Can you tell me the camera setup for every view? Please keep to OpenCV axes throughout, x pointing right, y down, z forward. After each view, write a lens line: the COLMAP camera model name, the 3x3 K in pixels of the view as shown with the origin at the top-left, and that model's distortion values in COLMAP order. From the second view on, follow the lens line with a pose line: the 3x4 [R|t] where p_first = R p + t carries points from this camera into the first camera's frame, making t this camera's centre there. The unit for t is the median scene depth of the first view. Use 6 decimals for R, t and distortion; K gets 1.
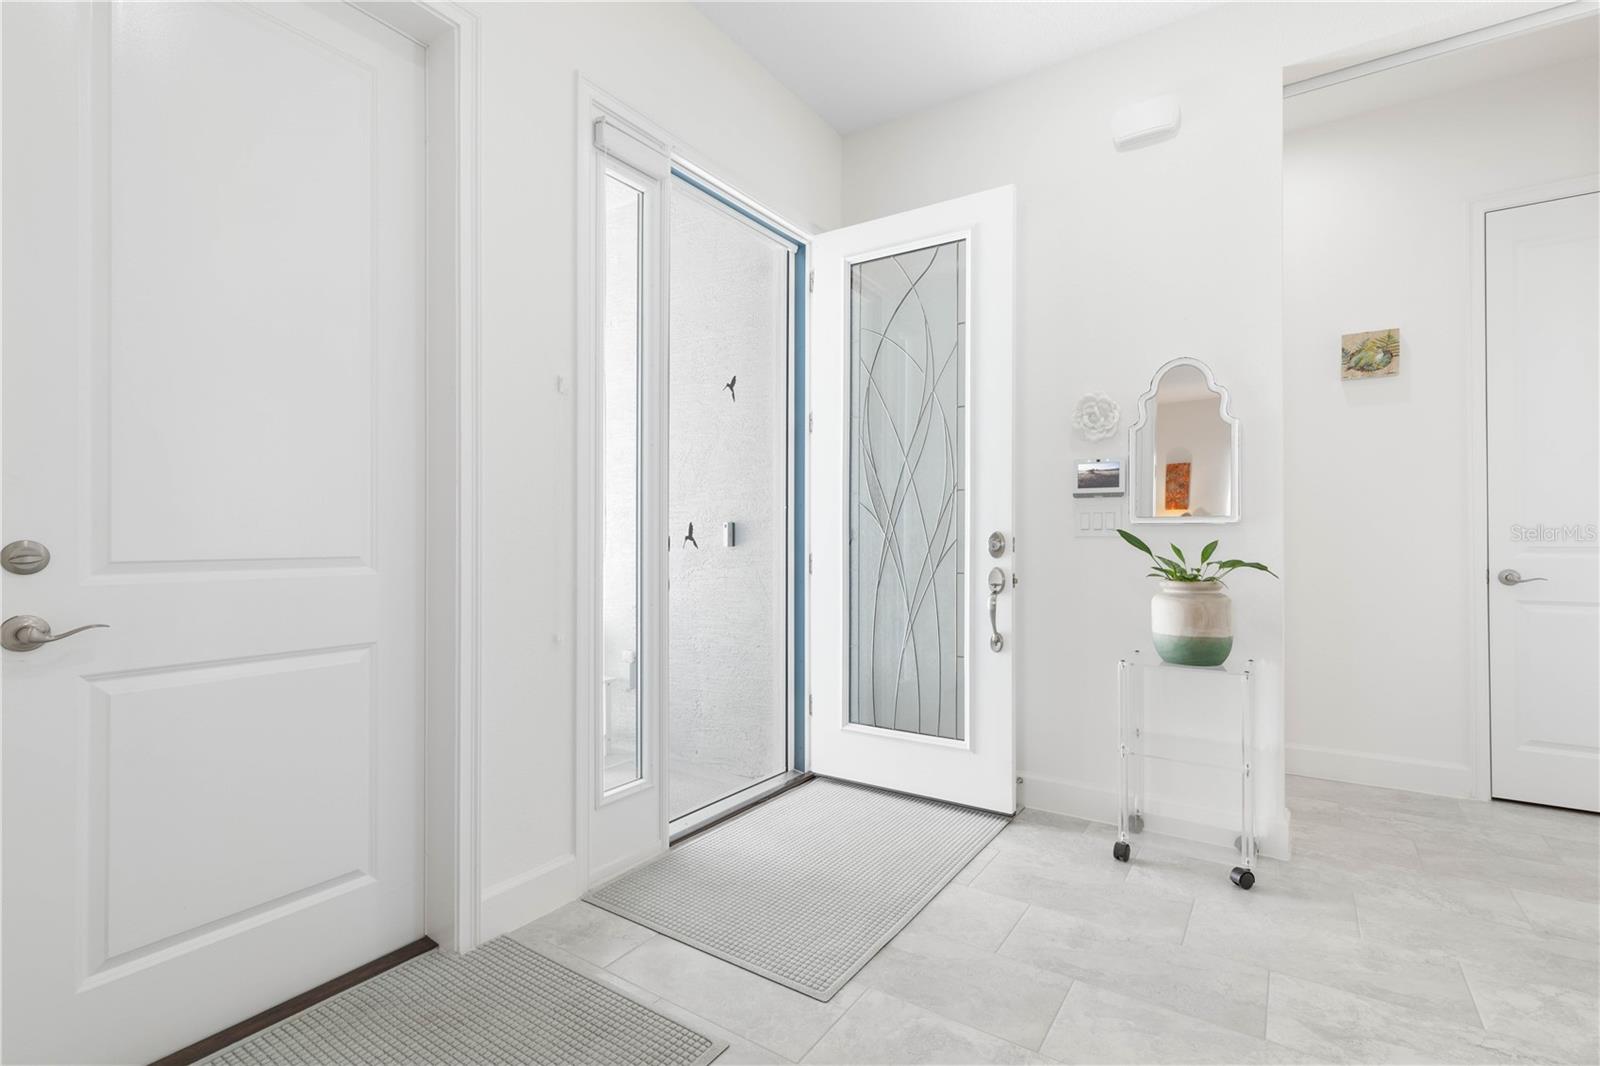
lens RADIAL K [[739.7, 0, 797.9], [0, 739.7, 534.6], [0, 0, 1]] dist [0.018864, -0.000508]
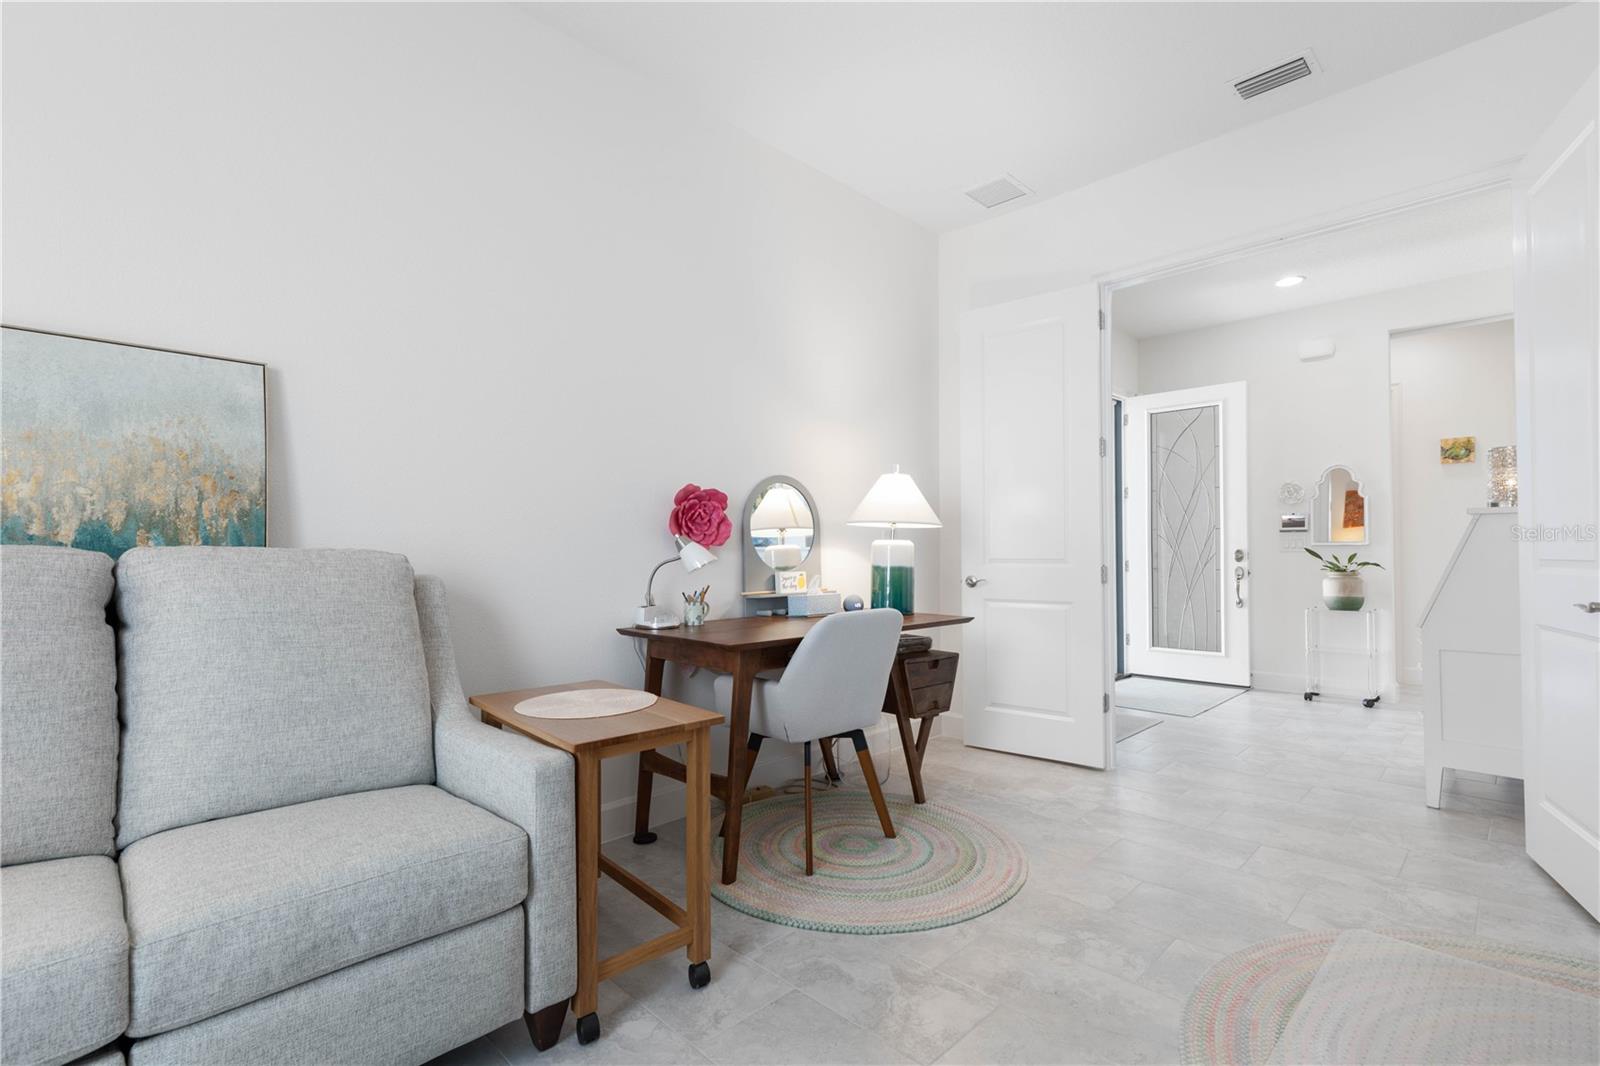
lens RADIAL K [[739.7, 0, 799.6], [0, 739.7, 538.3], [0, 0, 1]] dist [0.018864, -0.000508]
pose [[0.983358, -0.007782, -0.181510, -0.555814], [0.005582, 0.999905, -0.012632, -0.014769], [0.181591, 0.011408, 0.983308, -1.255909]]
